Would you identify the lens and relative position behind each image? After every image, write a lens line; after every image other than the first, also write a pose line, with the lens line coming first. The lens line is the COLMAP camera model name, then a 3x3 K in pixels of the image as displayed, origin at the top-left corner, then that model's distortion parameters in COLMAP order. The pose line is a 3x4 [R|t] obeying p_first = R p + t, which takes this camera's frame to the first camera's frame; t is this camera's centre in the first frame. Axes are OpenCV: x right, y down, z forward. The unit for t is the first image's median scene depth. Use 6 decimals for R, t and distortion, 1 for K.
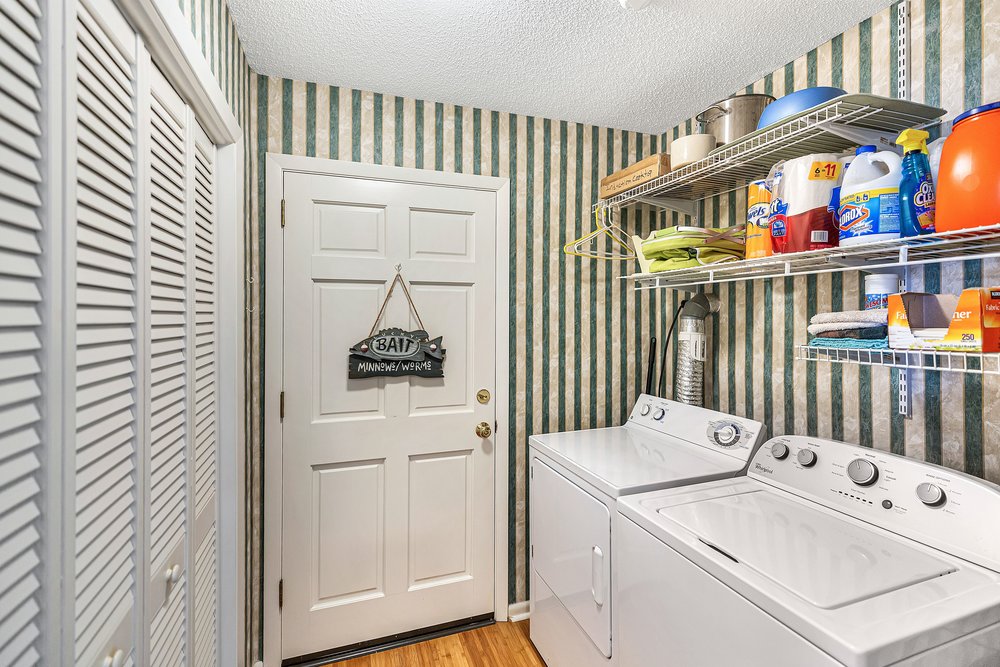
lens RADIAL K [[446.7, 0, 516.2], [0, 446.7, 316.0], [0, 0, 1]] dist [0.001675, -0.000316]
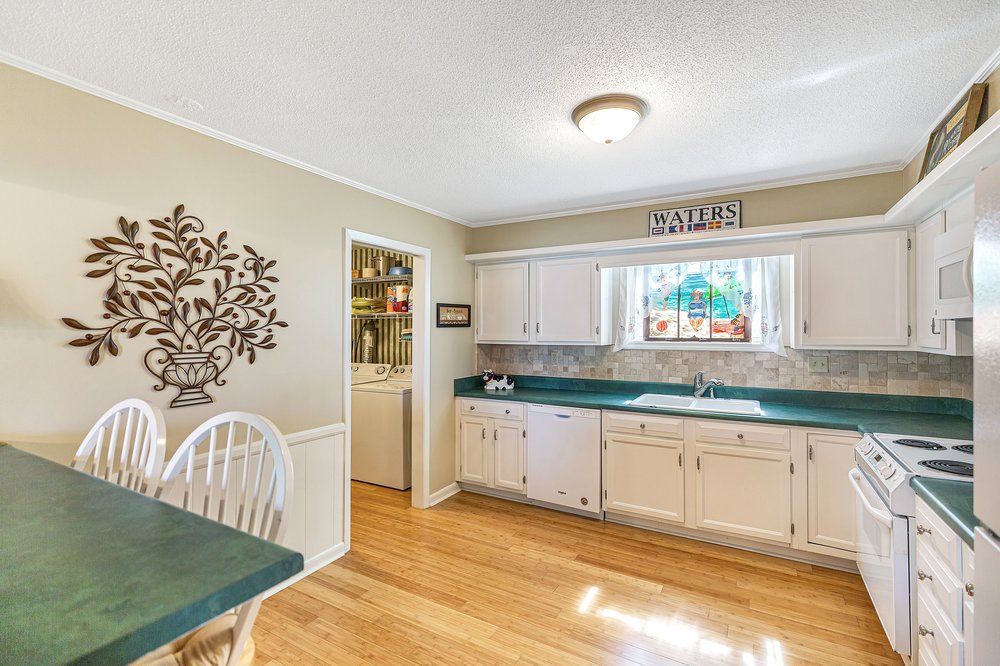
lens RADIAL K [[446.7, 0, 507.0], [0, 446.7, 329.4], [0, 0, 1]] dist [0.001675, -0.000316]
pose [[0.759038, 0.000020, 0.651046, -1.014184], [0.000705, 0.999999, -0.000853, -0.000098], [-0.651046, 0.001106, 0.759038, -2.208181]]
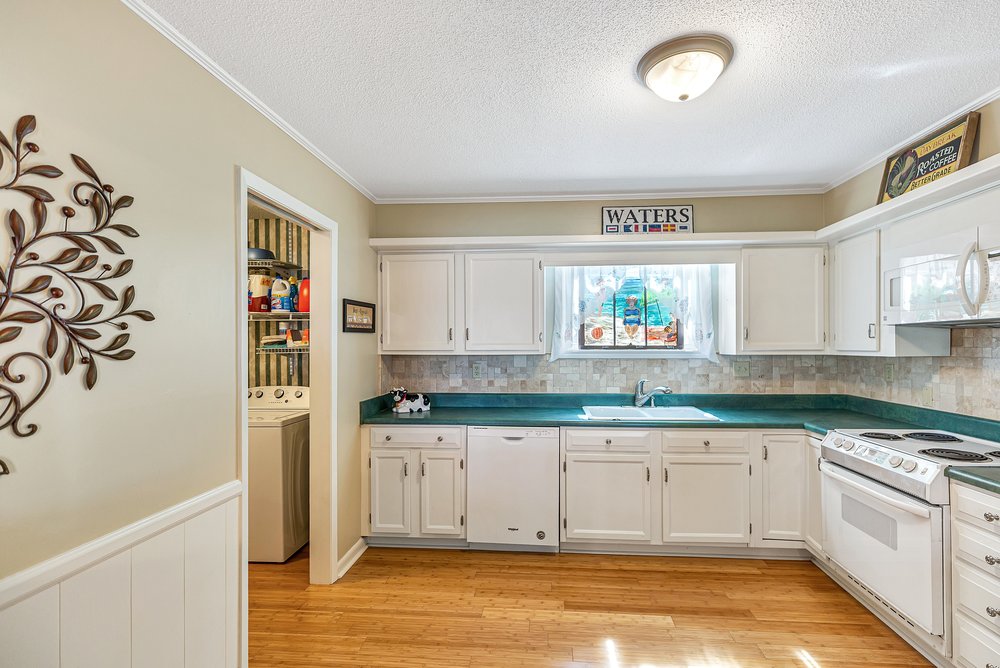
lens RADIAL K [[460.1, 0, 506.3], [0, 460.1, 348.3], [0, 0, 1]] dist [0.003938, -0.000096]
pose [[0.412062, -0.006490, 0.911133, -1.139597], [0.001246, 0.999978, 0.006560, 0.047132], [-0.911155, -0.001567, 0.412060, -1.338200]]
